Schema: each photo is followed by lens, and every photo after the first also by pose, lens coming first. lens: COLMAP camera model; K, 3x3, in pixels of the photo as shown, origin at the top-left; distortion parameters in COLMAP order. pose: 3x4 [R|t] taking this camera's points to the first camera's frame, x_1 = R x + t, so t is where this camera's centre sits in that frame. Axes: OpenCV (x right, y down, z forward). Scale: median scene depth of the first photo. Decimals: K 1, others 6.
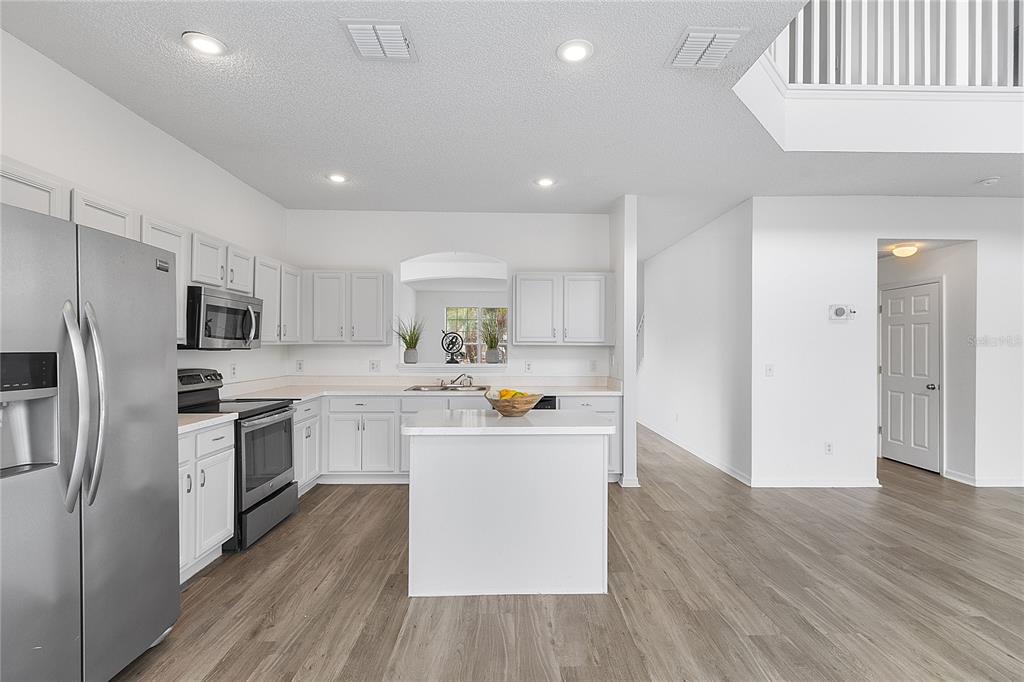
lens RADIAL K [[473.1, 0, 515.3], [0, 473.1, 344.5], [0, 0, 1]] dist [0.003964, 0.000365]
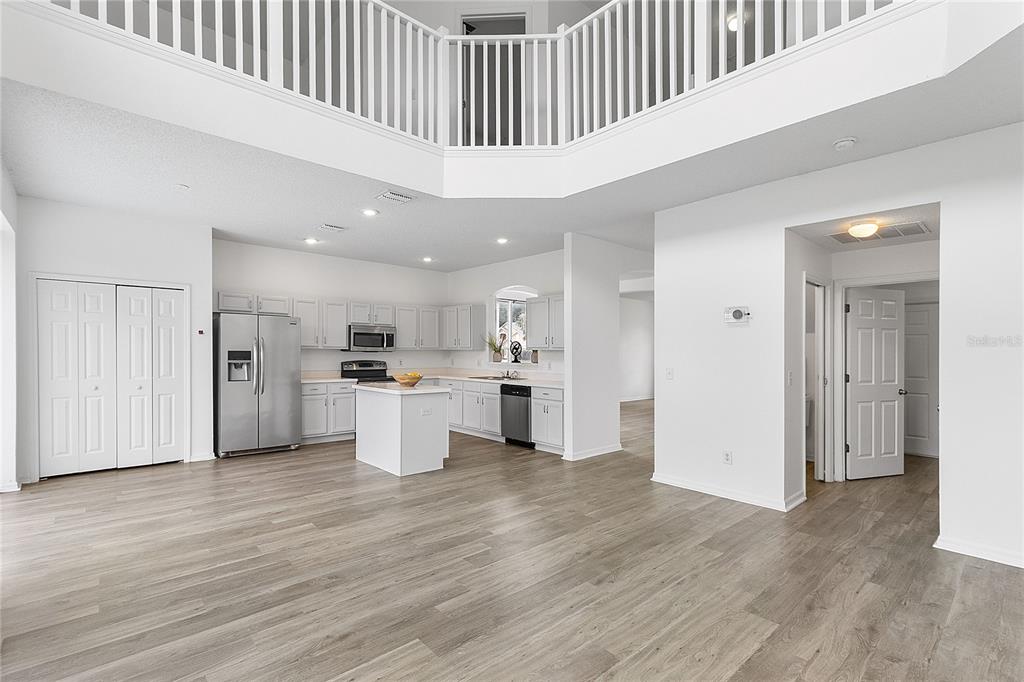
lens RADIAL K [[473.1, 0, 510.1], [0, 473.1, 351.2], [0, 0, 1]] dist [0.003964, 0.000365]
pose [[0.647666, 0.001255, -0.761924, 1.123260], [-0.001623, 0.999999, 0.000268, 0.005289], [0.761923, 0.001064, 0.647667, 0.049010]]
